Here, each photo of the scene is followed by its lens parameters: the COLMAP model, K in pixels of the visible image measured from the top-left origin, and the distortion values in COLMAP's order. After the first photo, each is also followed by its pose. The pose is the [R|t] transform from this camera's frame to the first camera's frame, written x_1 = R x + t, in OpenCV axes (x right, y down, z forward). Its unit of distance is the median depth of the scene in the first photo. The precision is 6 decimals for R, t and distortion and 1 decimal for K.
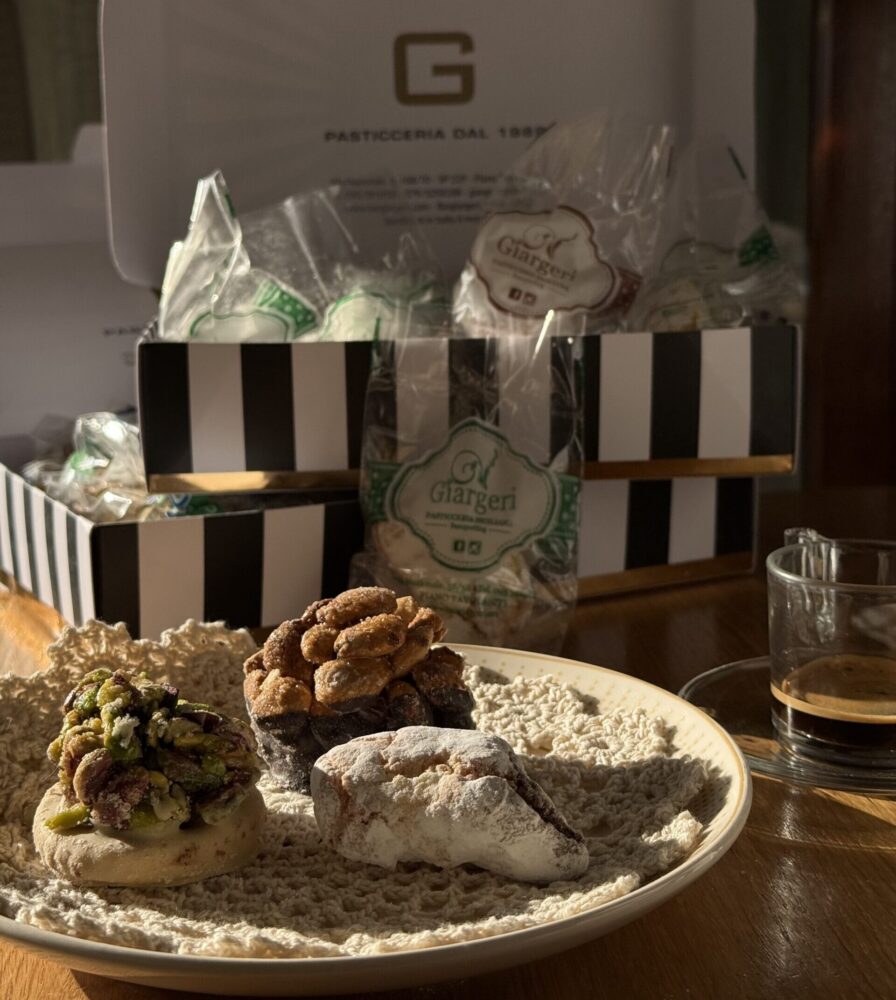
lens RADIAL K [[1695.5, 0, 448.0], [0, 1695.5, 500.0], [0, 0, 1]] dist [0.216155, -0.341103]
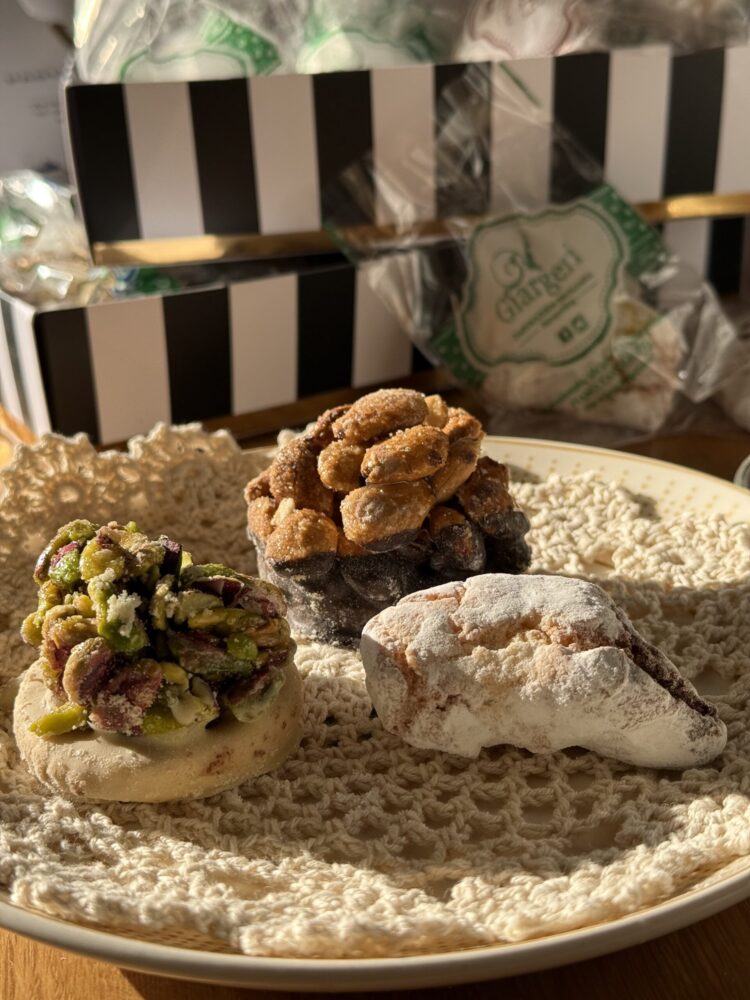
lens RADIAL K [[1300.4, 0, 375.0], [0, 1300.4, 500.0], [0, 0, 1]] dist [0.131080, 0.023367]
pose [[0.996185, -0.060678, 0.062721, -0.107514], [0.046015, 0.975908, 0.213274, -0.034109], [-0.074151, -0.209574, 0.974977, 0.420977]]
